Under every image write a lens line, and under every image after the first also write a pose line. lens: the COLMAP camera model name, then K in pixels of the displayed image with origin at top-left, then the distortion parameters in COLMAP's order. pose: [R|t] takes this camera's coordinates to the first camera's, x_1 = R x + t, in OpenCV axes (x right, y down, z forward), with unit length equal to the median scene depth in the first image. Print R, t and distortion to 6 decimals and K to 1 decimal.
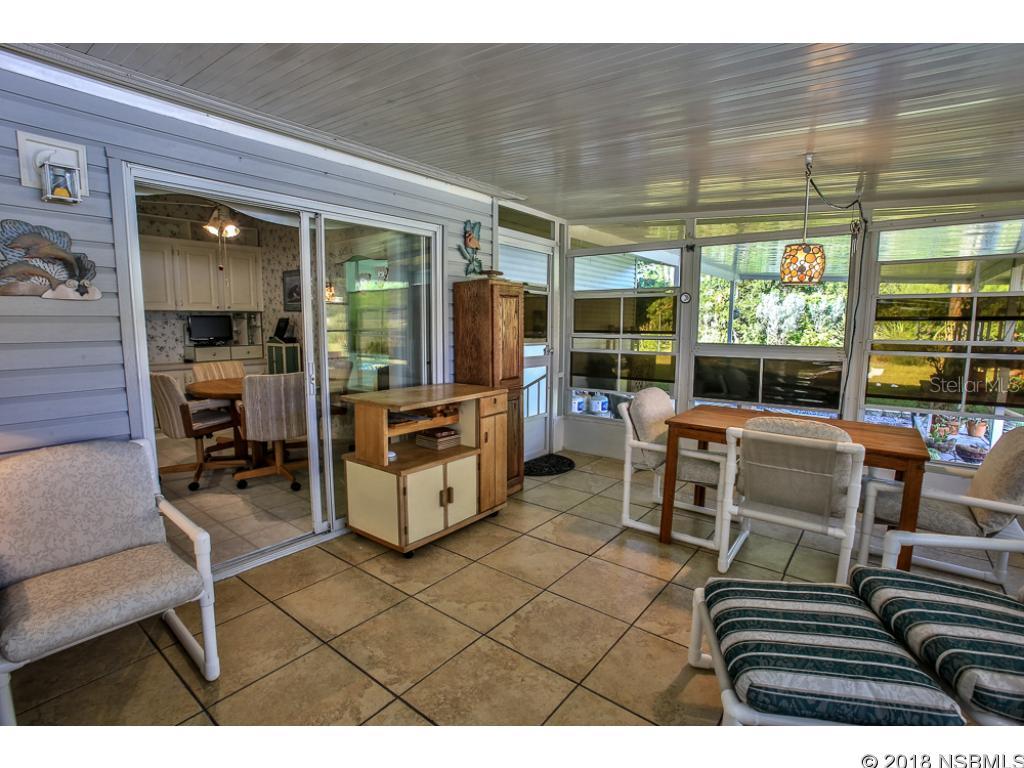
lens RADIAL K [[494.0, 0, 504.8], [0, 494.0, 384.0], [0, 0, 1]] dist [-0.080868, 0.036975]
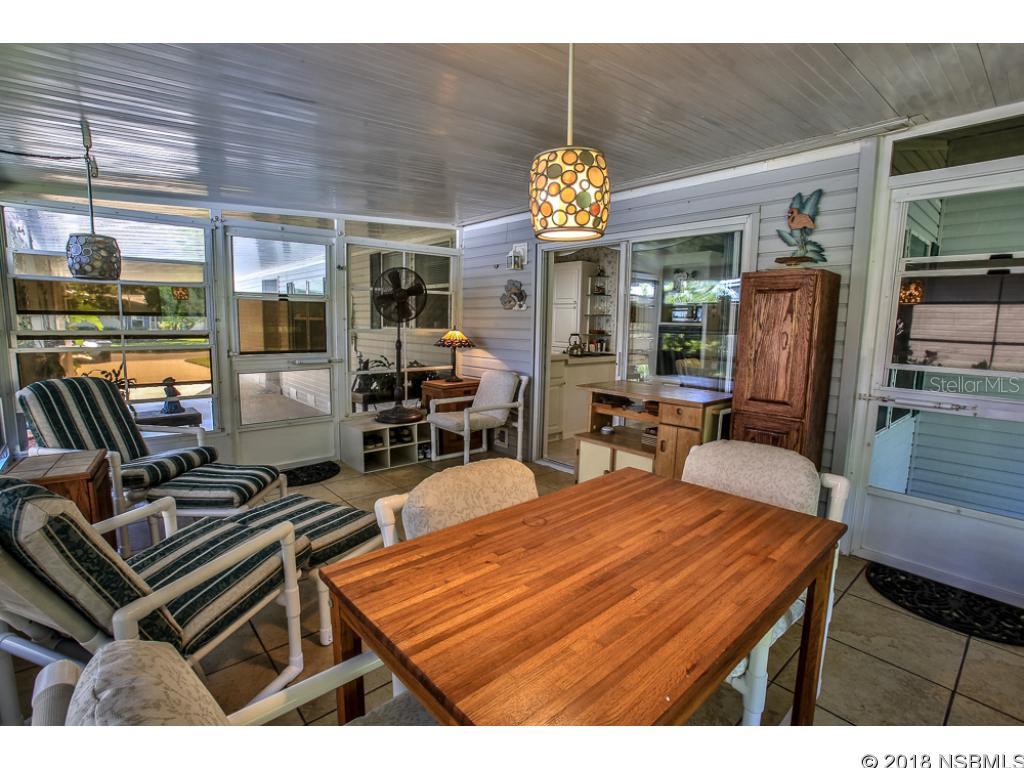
lens RADIAL K [[494.0, 0, 504.8], [0, 494.0, 384.0], [0, 0, 1]] dist [-0.080868, 0.036975]
pose [[-0.181230, 0.120021, -0.976090, 0.793940], [-0.136565, 0.979837, 0.145838, -0.089200], [0.973913, 0.159730, -0.161185, 0.729921]]
